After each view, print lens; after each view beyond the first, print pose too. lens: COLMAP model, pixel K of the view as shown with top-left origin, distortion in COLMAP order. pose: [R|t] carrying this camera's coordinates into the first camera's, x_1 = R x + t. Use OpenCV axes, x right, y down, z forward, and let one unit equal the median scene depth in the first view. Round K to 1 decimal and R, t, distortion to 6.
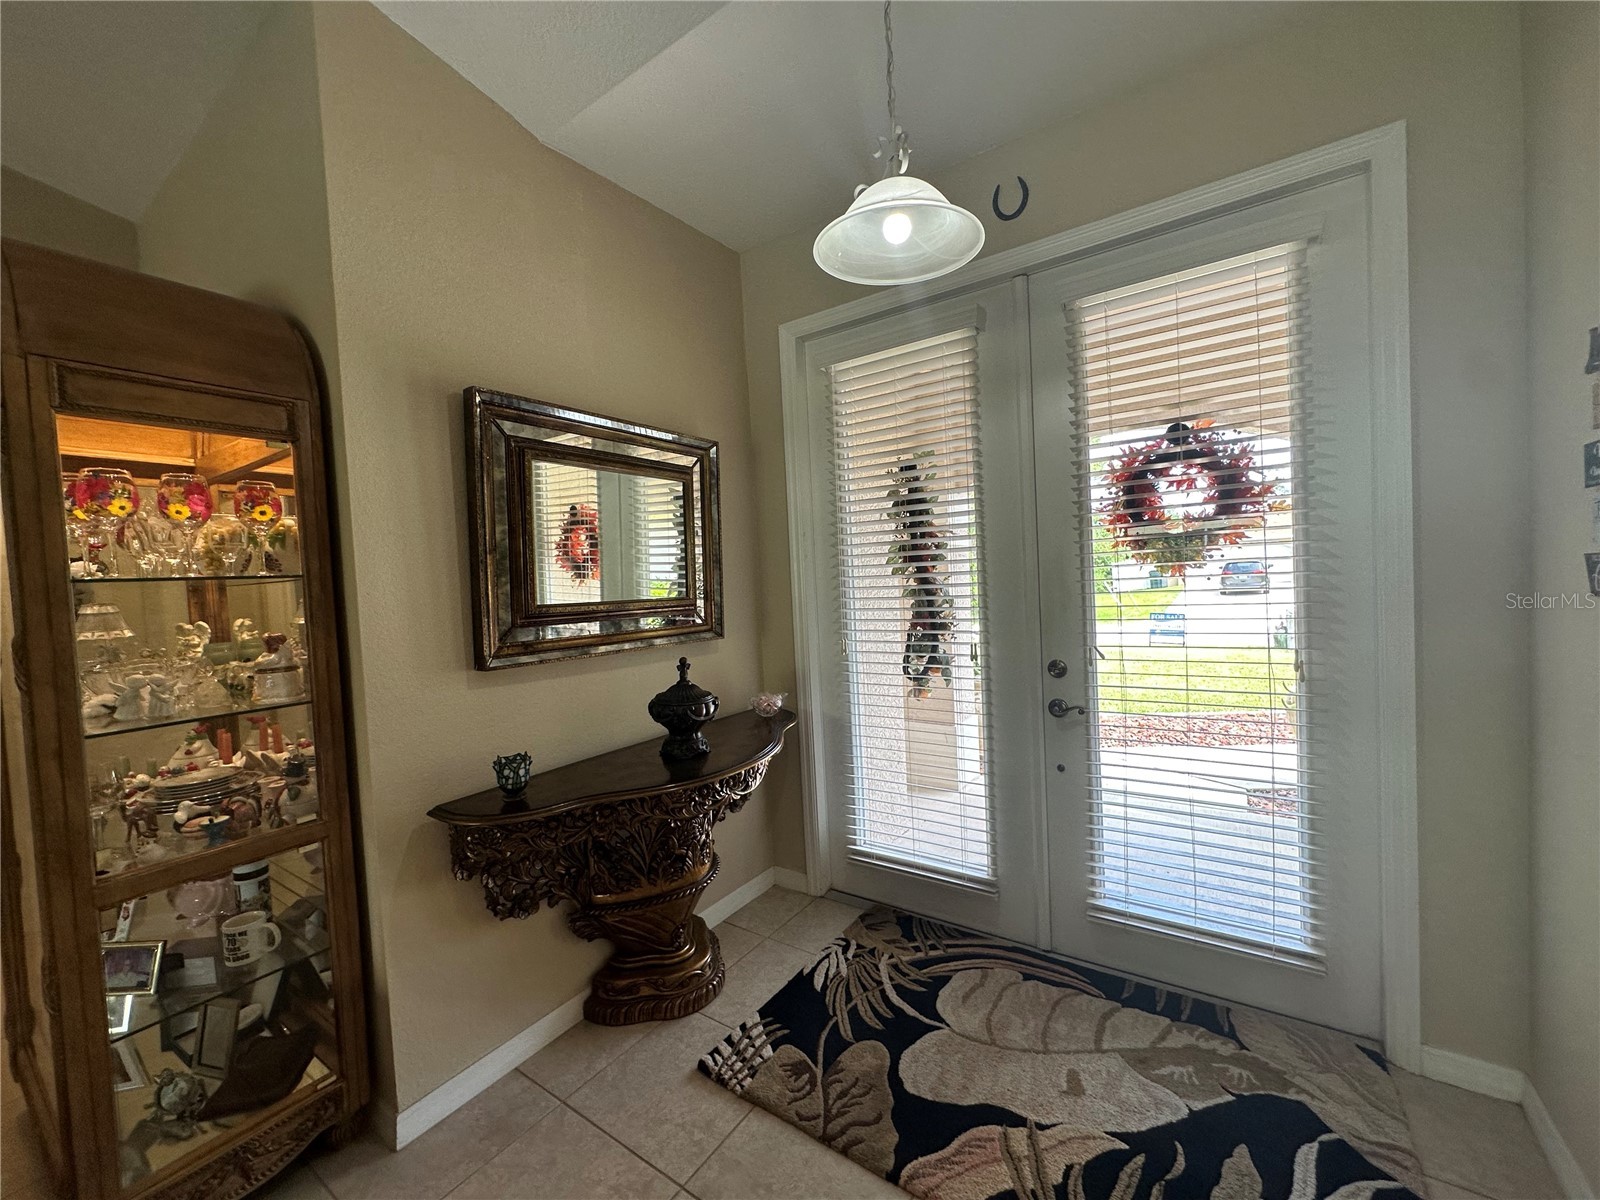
lens RADIAL K [[638.4, 0, 798.3], [0, 638.4, 600.5], [0, 0, 1]] dist [-0.004663, 0.001121]
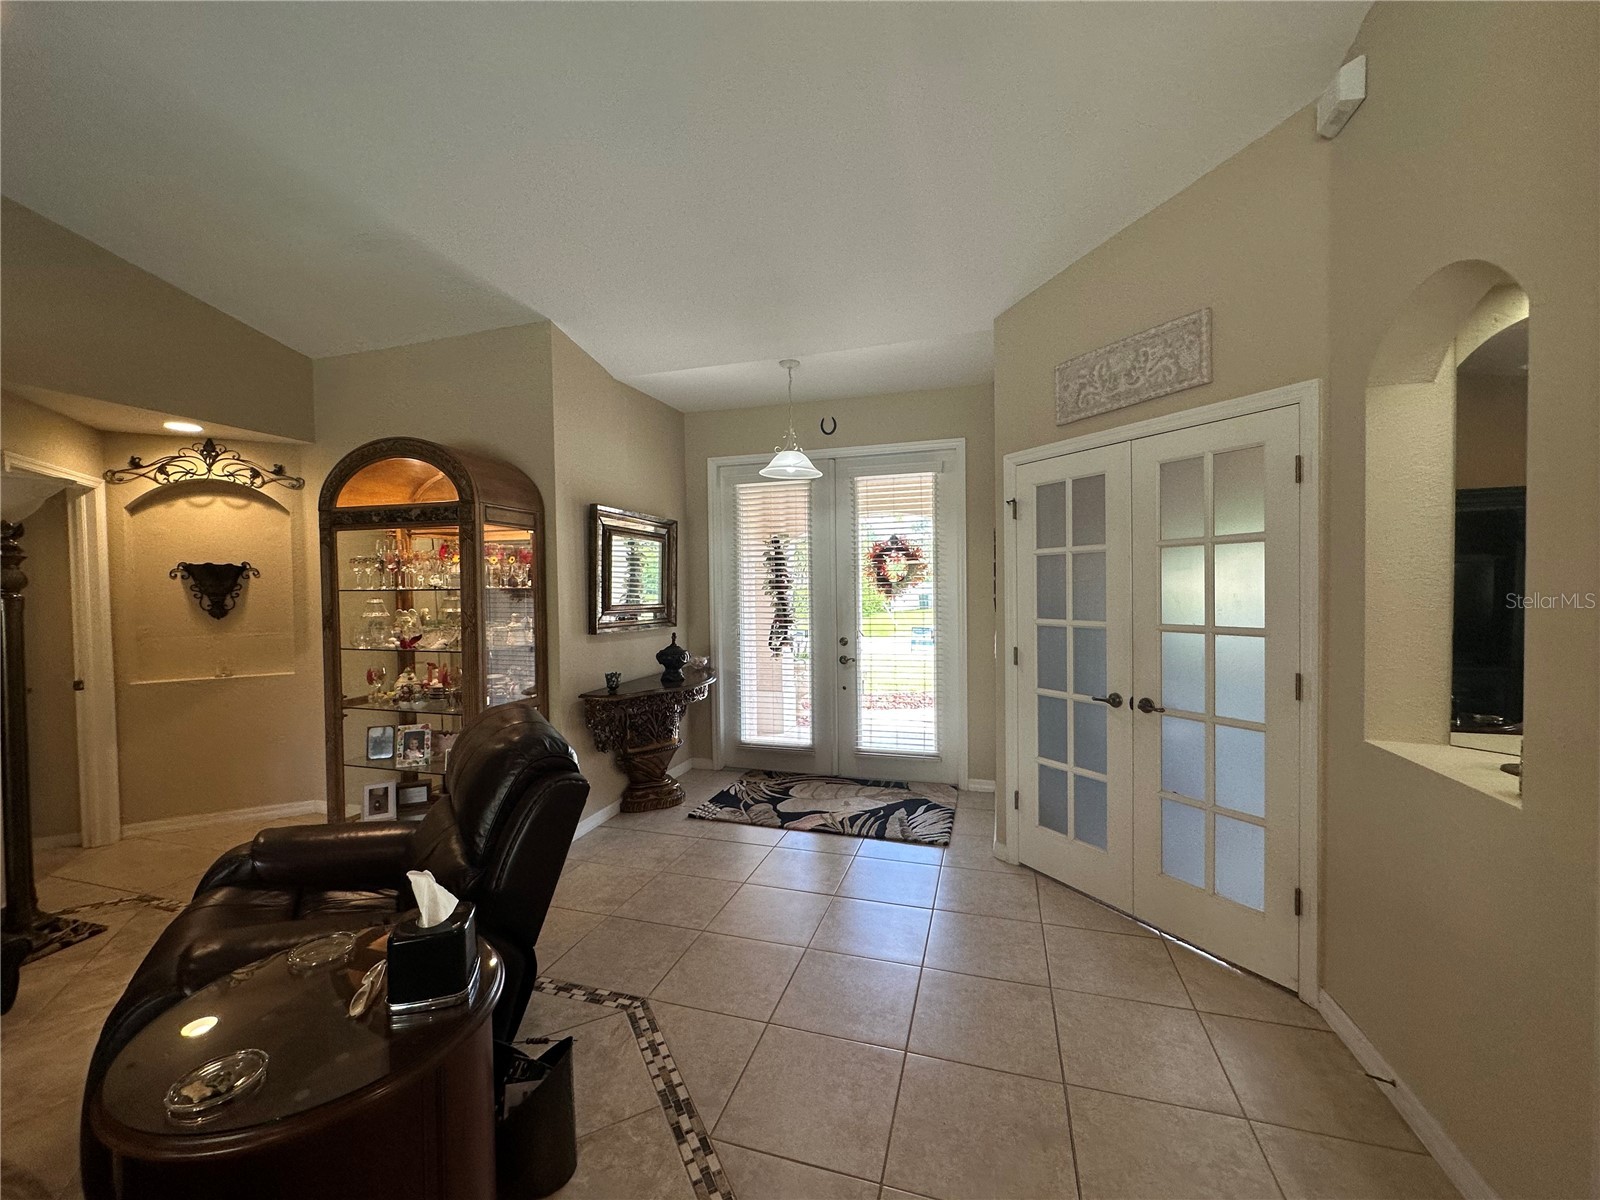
lens RADIAL K [[638.4, 0, 798.3], [0, 638.4, 600.5], [0, 0, 1]] dist [-0.004663, 0.001121]
pose [[0.951583, 0.030051, 0.305919, -0.429470], [-0.022493, 0.999349, -0.028202, 0.035185], [-0.306568, 0.019956, 0.951640, -1.073827]]
